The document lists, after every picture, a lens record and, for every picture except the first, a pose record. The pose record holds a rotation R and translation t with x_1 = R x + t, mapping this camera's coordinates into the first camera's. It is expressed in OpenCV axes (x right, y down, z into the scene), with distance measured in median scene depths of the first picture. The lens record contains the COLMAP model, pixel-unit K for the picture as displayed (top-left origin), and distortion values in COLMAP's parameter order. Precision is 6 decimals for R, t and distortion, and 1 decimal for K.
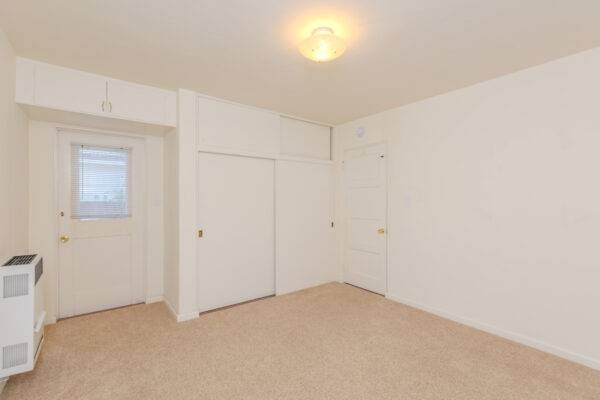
lens RADIAL K [[266.7, 0, 300.0], [0, 266.7, 200.0], [0, 0, 1]] dist [-0.000552, 0.000034]
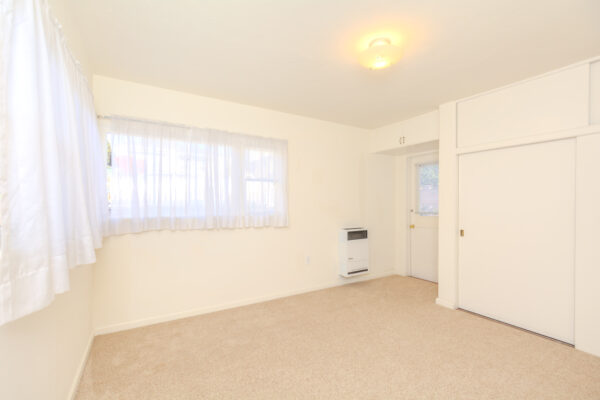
lens RADIAL K [[266.7, 0, 300.0], [0, 266.7, 200.0], [0, 0, 1]] dist [-0.000552, 0.000034]
pose [[-0.092633, -0.017390, -0.995548, 0.754108], [-0.006325, 0.999838, -0.016877, 0.020688], [0.995680, 0.004734, -0.092727, 0.487579]]
